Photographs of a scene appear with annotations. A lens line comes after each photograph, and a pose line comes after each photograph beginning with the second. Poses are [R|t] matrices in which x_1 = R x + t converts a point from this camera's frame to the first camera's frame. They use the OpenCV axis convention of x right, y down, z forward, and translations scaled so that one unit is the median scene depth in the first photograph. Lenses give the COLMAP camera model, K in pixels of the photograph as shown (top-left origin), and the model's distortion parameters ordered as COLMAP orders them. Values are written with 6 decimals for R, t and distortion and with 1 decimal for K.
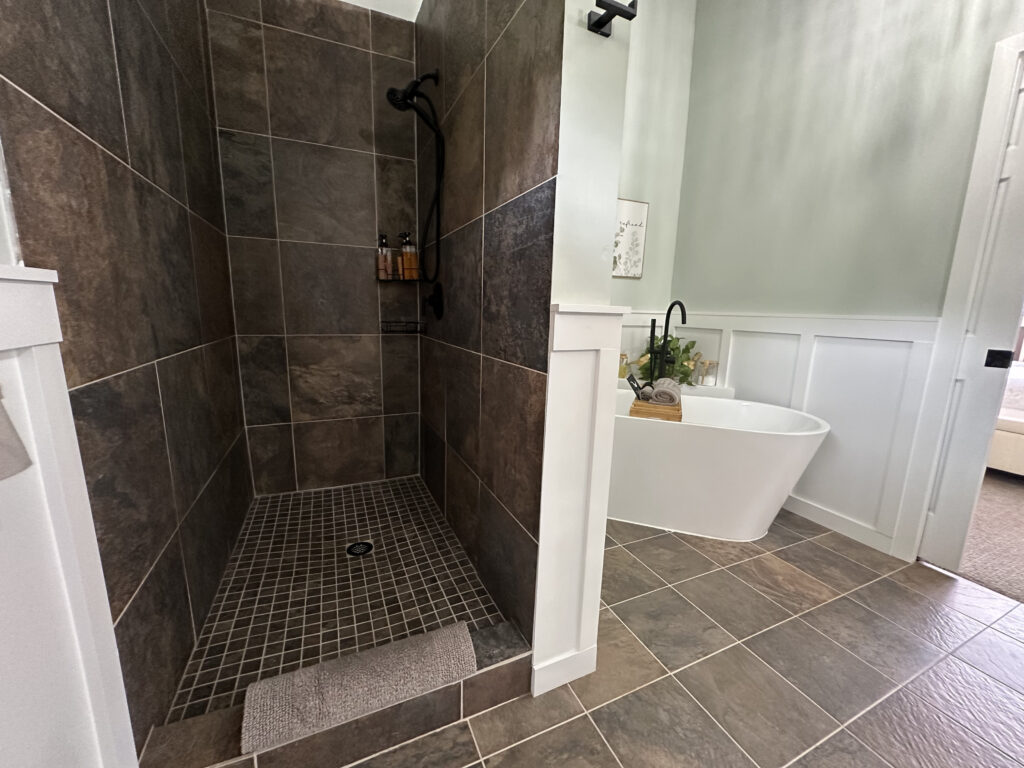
lens RADIAL K [[408.8, 0, 516.7], [0, 408.8, 382.8], [0, 0, 1]] dist [-0.003342, 0.000797]
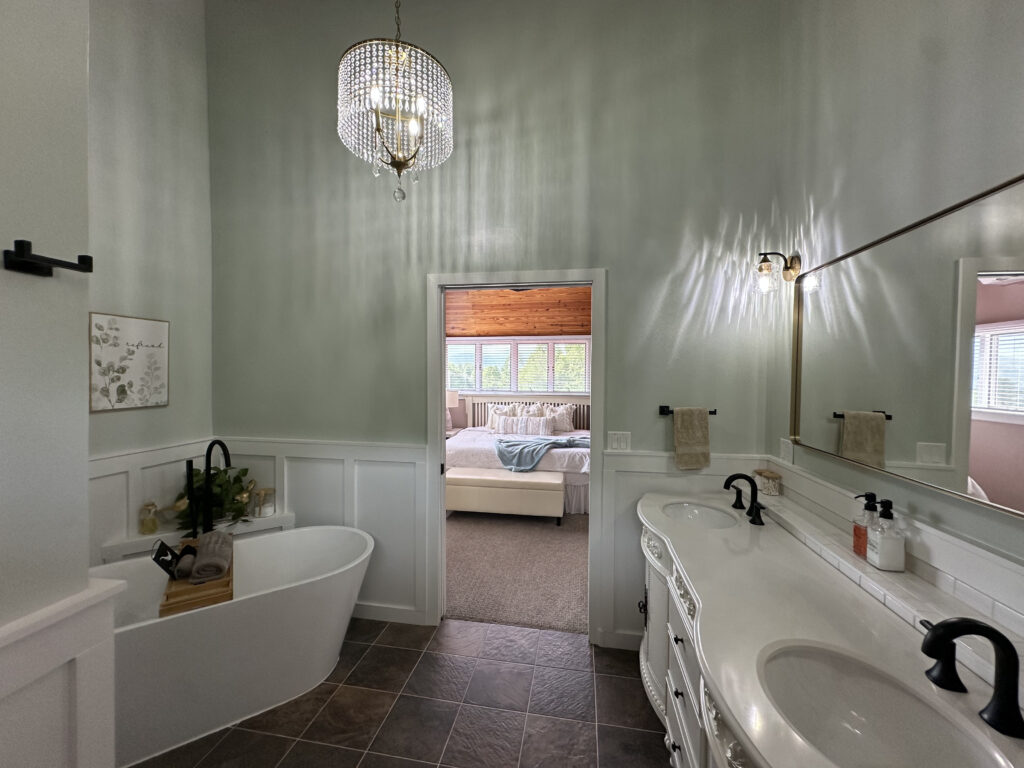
lens RADIAL K [[408.8, 0, 514.8], [0, 408.8, 381.9], [0, 0, 1]] dist [-0.003342, 0.000797]
pose [[0.566588, -0.039968, 0.823031, 0.023127], [0.160606, 0.985023, -0.062729, -0.150009], [-0.808198, 0.167725, 0.564522, -0.063175]]
